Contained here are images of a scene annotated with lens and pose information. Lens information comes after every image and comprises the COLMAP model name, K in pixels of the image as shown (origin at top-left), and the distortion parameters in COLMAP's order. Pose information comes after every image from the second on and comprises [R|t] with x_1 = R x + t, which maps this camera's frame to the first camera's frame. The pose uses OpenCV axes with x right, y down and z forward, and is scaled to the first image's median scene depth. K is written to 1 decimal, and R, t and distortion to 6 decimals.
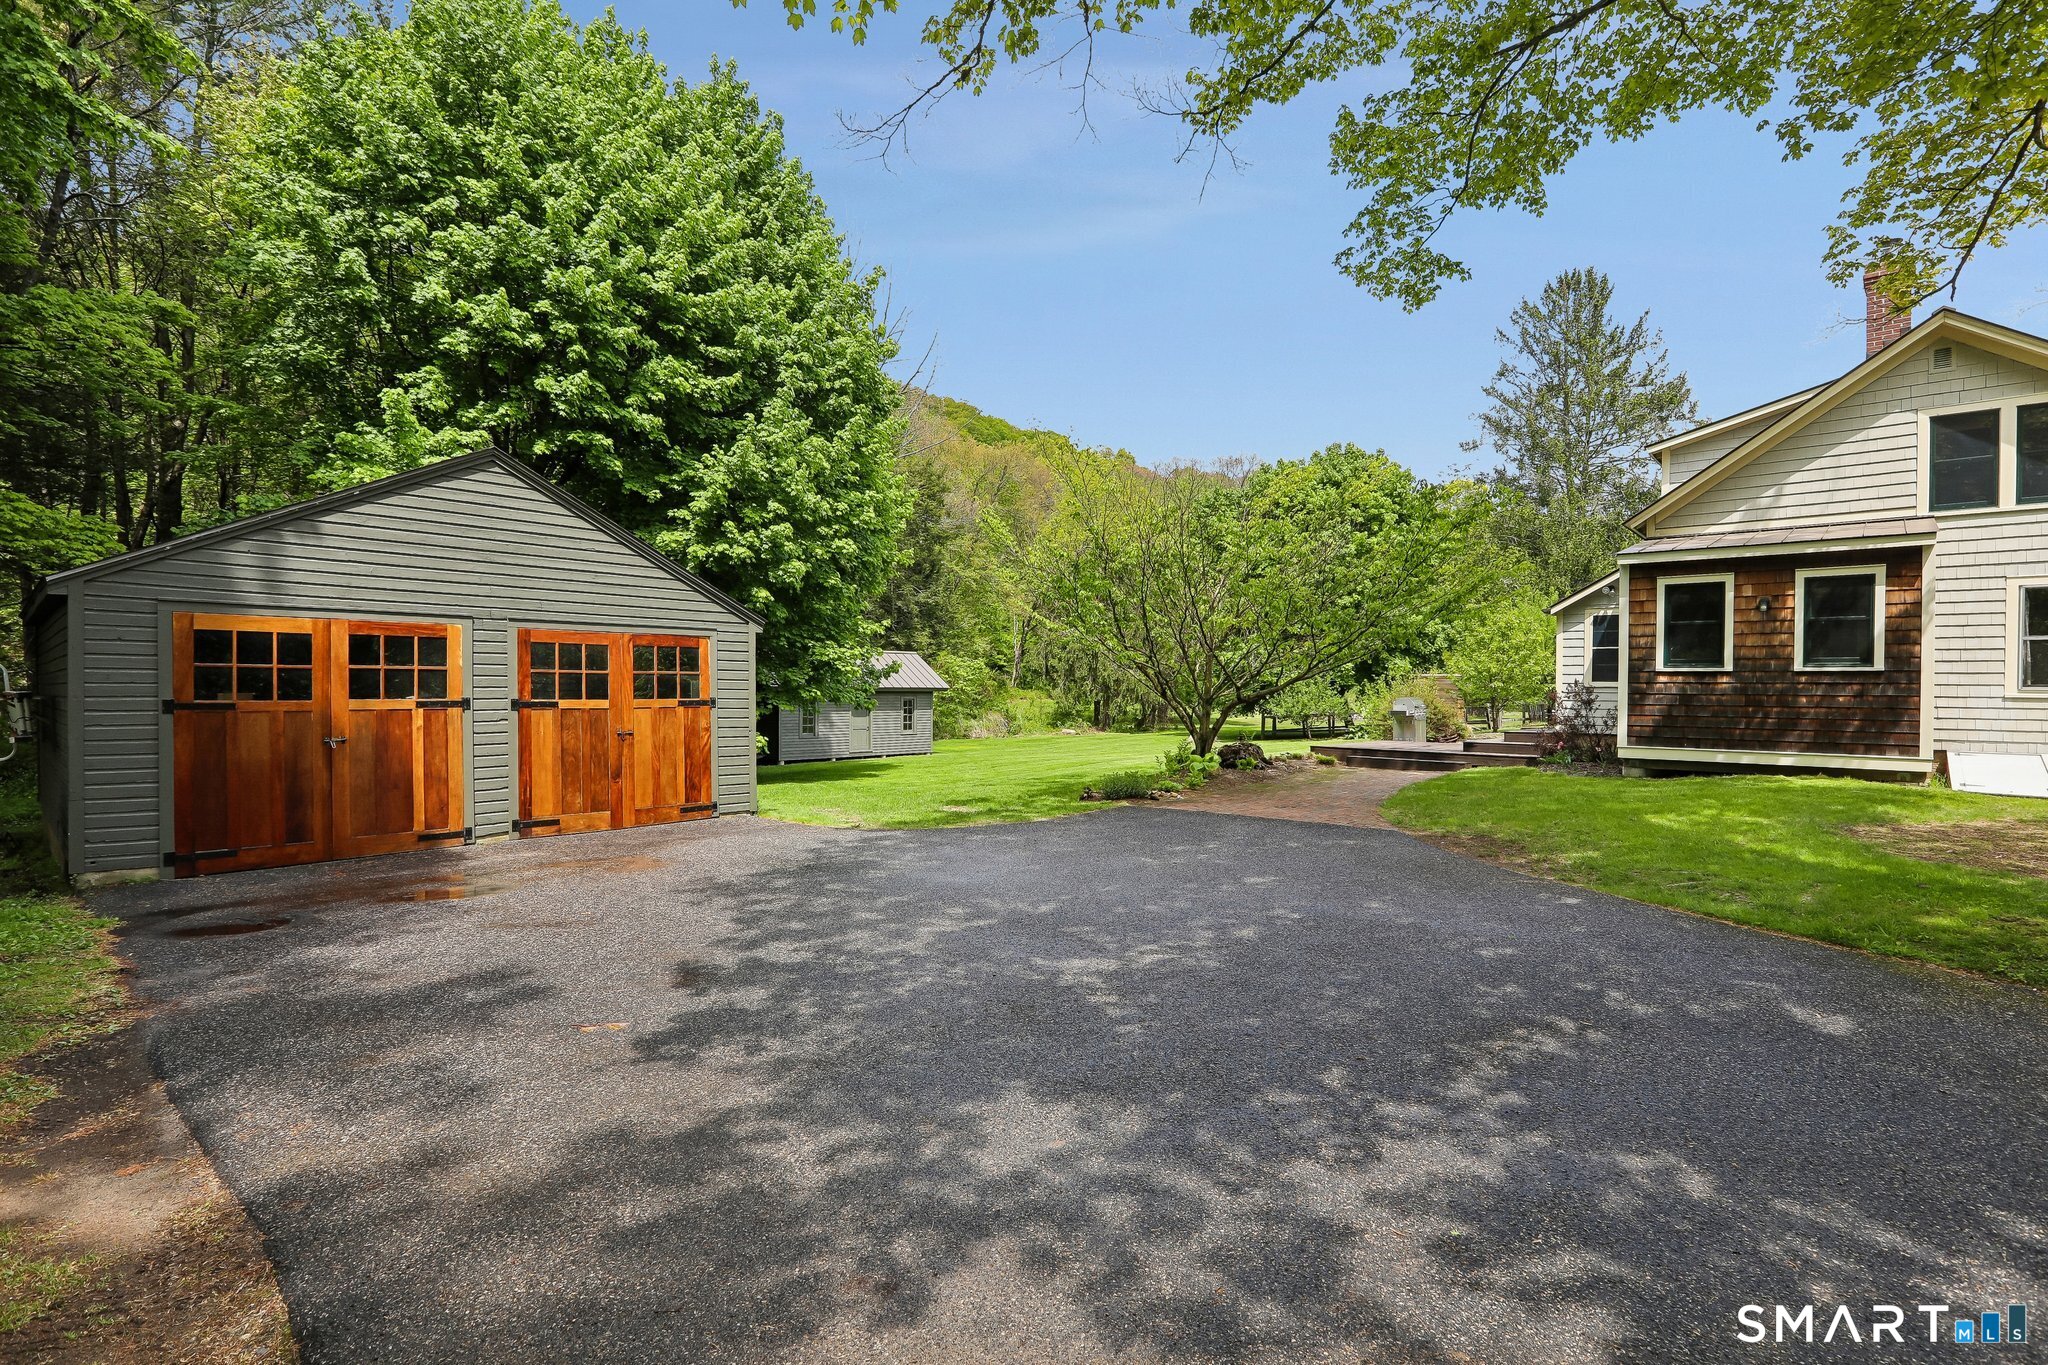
lens RADIAL K [[954.4, 0, 1027.4], [0, 954.4, 689.3], [0, 0, 1]] dist [-0.037273, 0.013811]
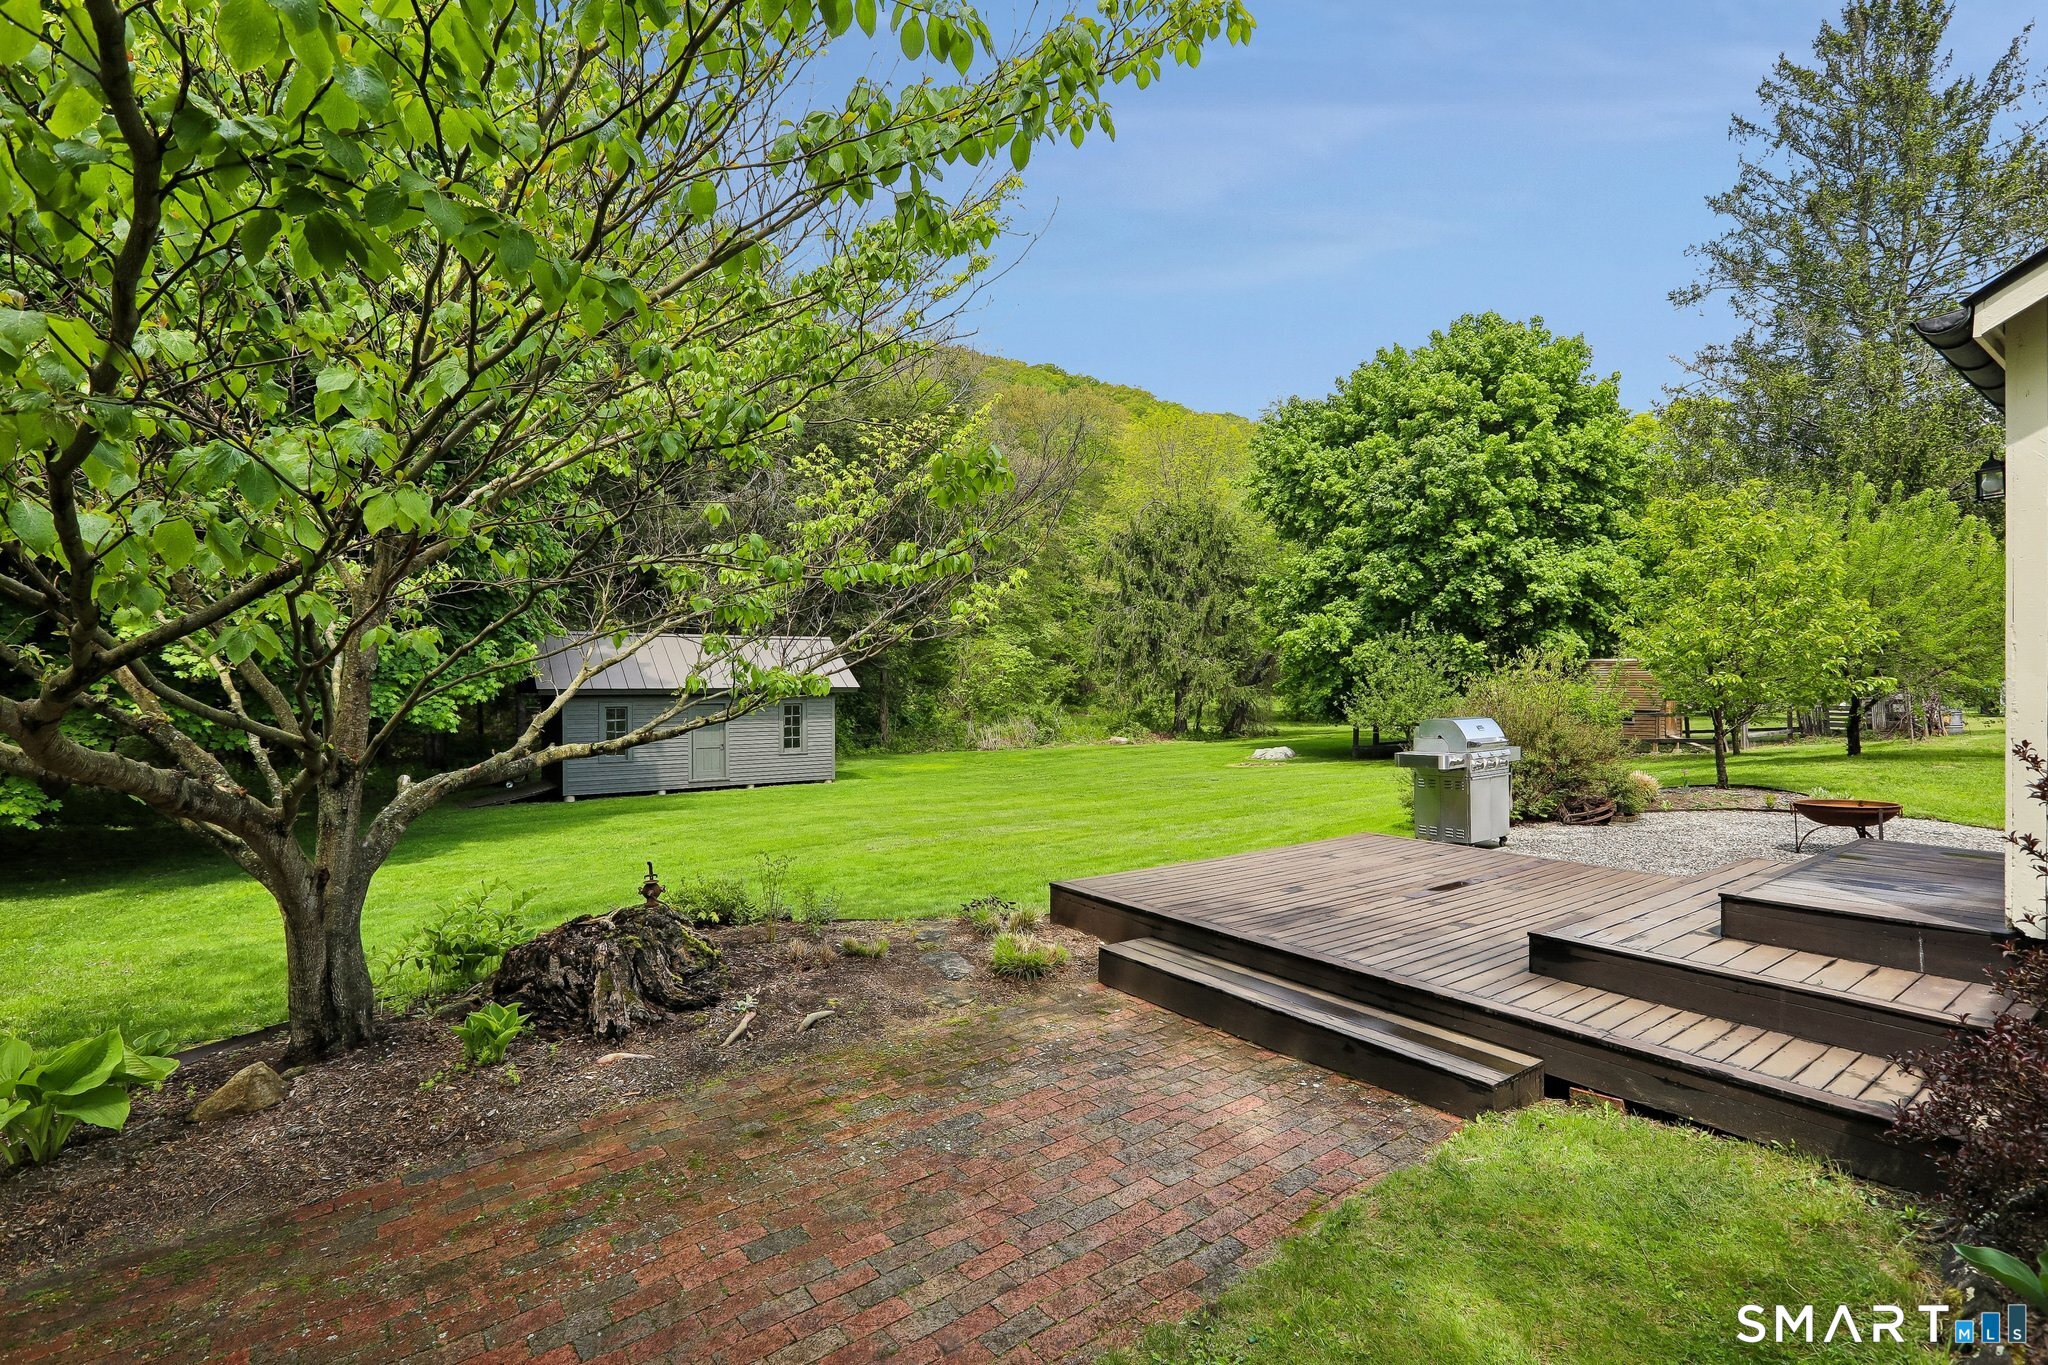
lens RADIAL K [[954.4, 0, 1025.2], [0, 954.4, 683.9], [0, 0, 1]] dist [-0.037273, 0.013811]
pose [[0.980851, -0.009495, -0.194530, 0.152512], [0.010105, 0.999947, 0.002140, -0.003798], [0.194499, -0.004065, 0.980894, 0.297345]]
